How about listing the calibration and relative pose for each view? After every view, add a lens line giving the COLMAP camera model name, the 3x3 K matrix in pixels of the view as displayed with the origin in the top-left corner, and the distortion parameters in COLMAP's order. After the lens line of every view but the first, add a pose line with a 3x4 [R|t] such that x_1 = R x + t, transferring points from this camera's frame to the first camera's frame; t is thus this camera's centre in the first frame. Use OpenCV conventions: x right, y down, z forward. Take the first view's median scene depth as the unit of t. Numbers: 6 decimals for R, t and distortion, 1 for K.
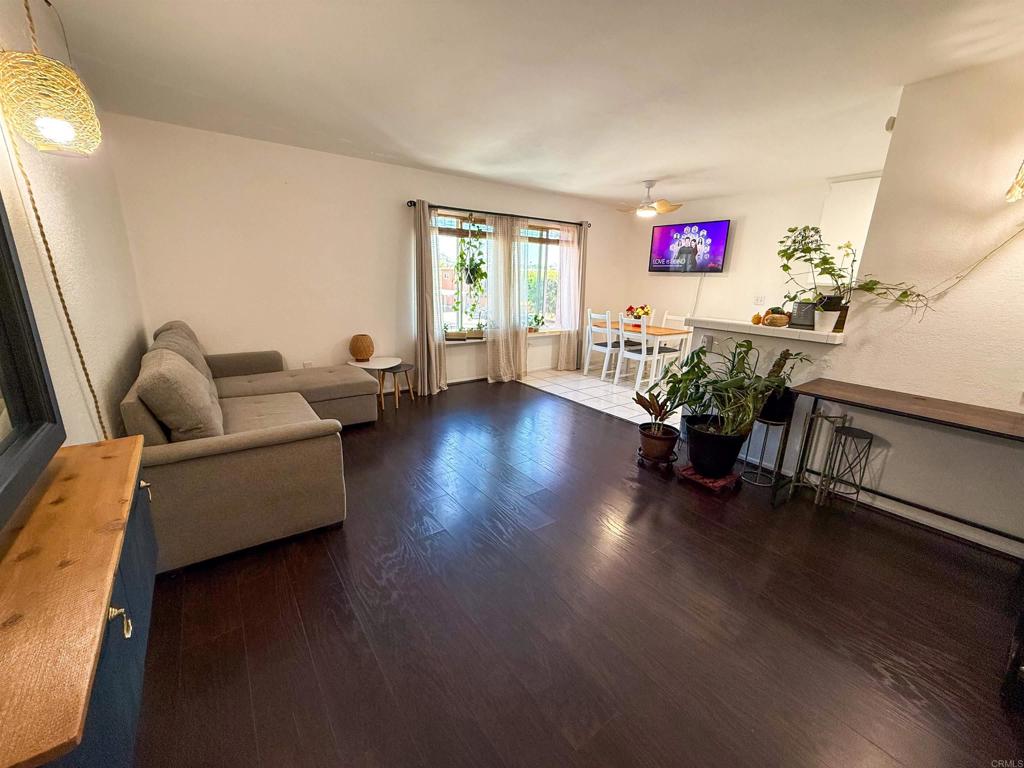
lens RADIAL K [[407.8, 0, 509.7], [0, 407.8, 384.6], [0, 0, 1]] dist [0.001129, 0.000080]
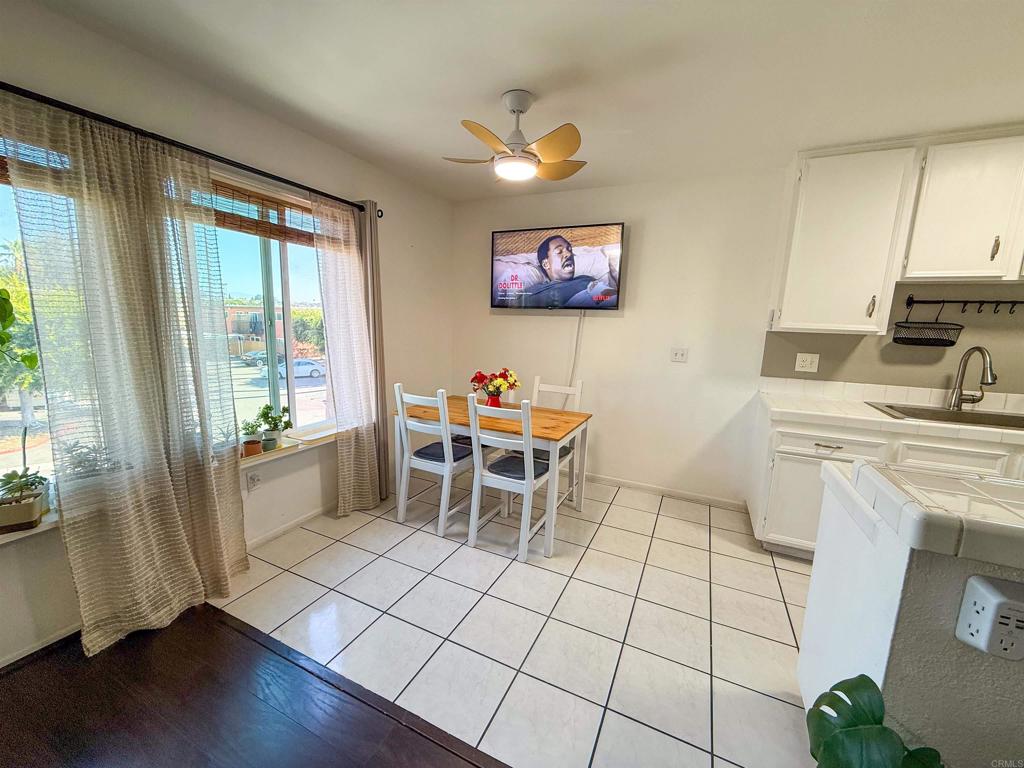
lens RADIAL K [[407.8, 0, 509.7], [0, 407.8, 384.6], [0, 0, 1]] dist [0.001129, 0.000080]
pose [[0.883181, -0.072384, 0.463413, 0.108521], [0.114451, 0.991412, -0.063266, -0.163260], [-0.454854, 0.108914, 0.883881, 0.620190]]
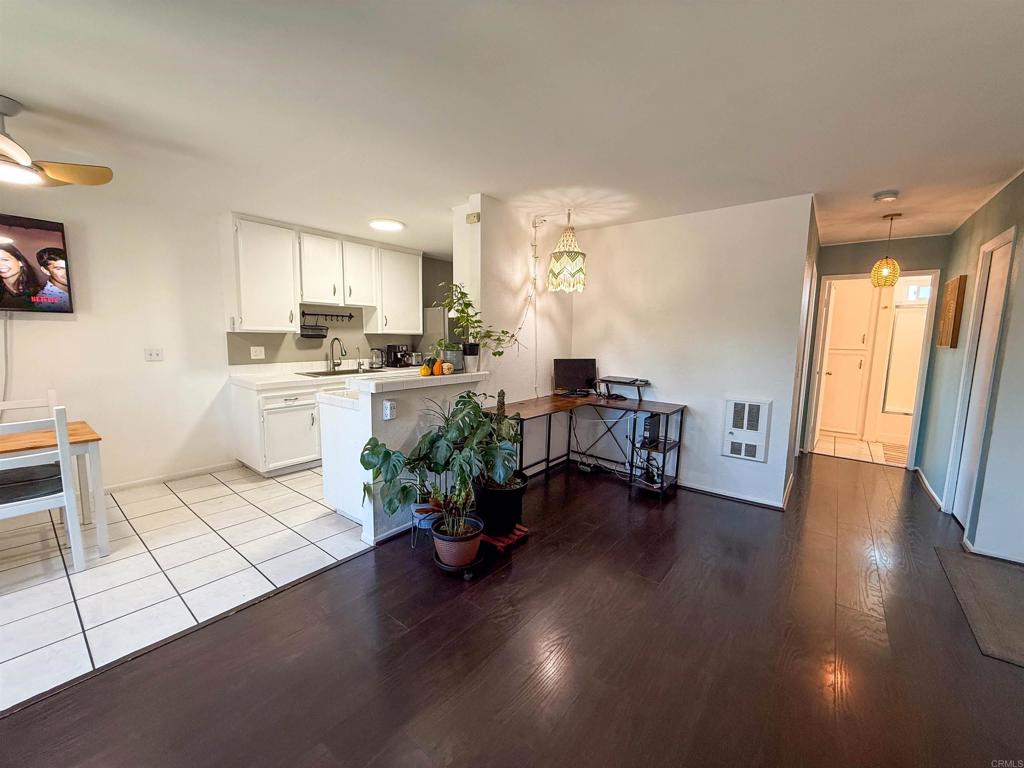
lens RADIAL K [[407.8, 0, 509.7], [0, 407.8, 384.6], [0, 0, 1]] dist [0.001129, 0.000080]
pose [[-0.255237, -0.145781, 0.955825, -0.221161], [0.229851, 0.951080, 0.206436, -0.174085], [-0.939160, 0.272388, -0.209243, 0.635070]]
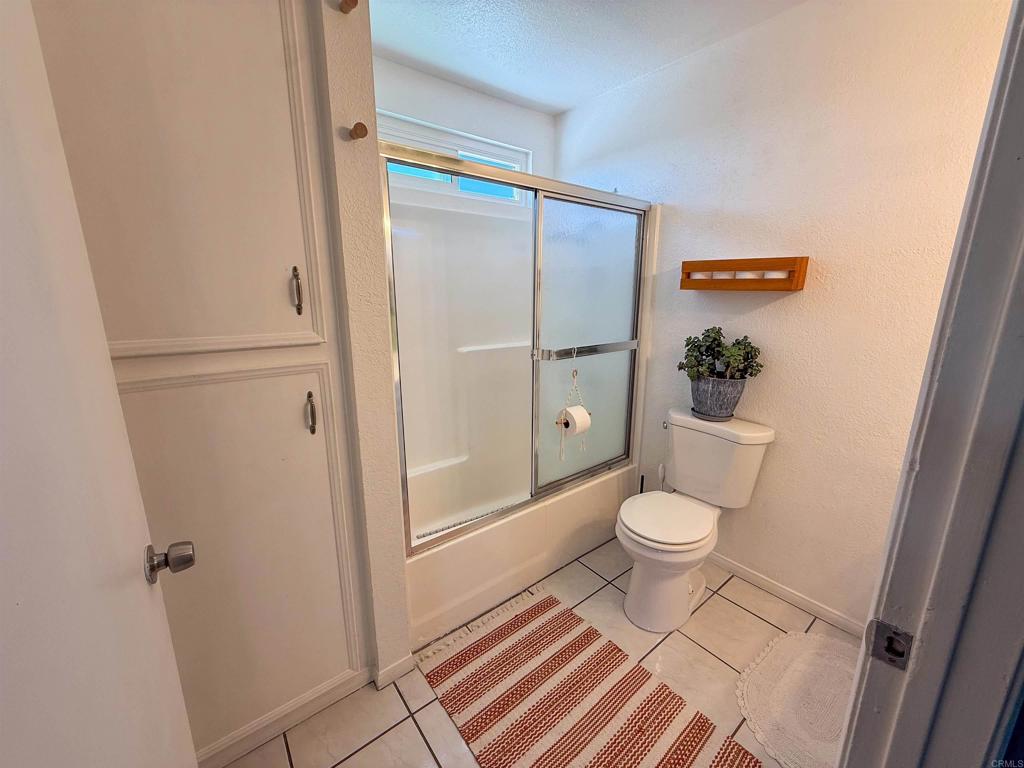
lens RADIAL K [[407.8, 0, 509.7], [0, 407.8, 384.6], [0, 0, 1]] dist [0.001129, 0.000080]
pose [[-0.998632, -0.029110, -0.043435, 0.515807], [-0.045971, 0.884599, 0.464080, 0.098413], [0.024913, 0.465442, -0.884728, -0.324406]]
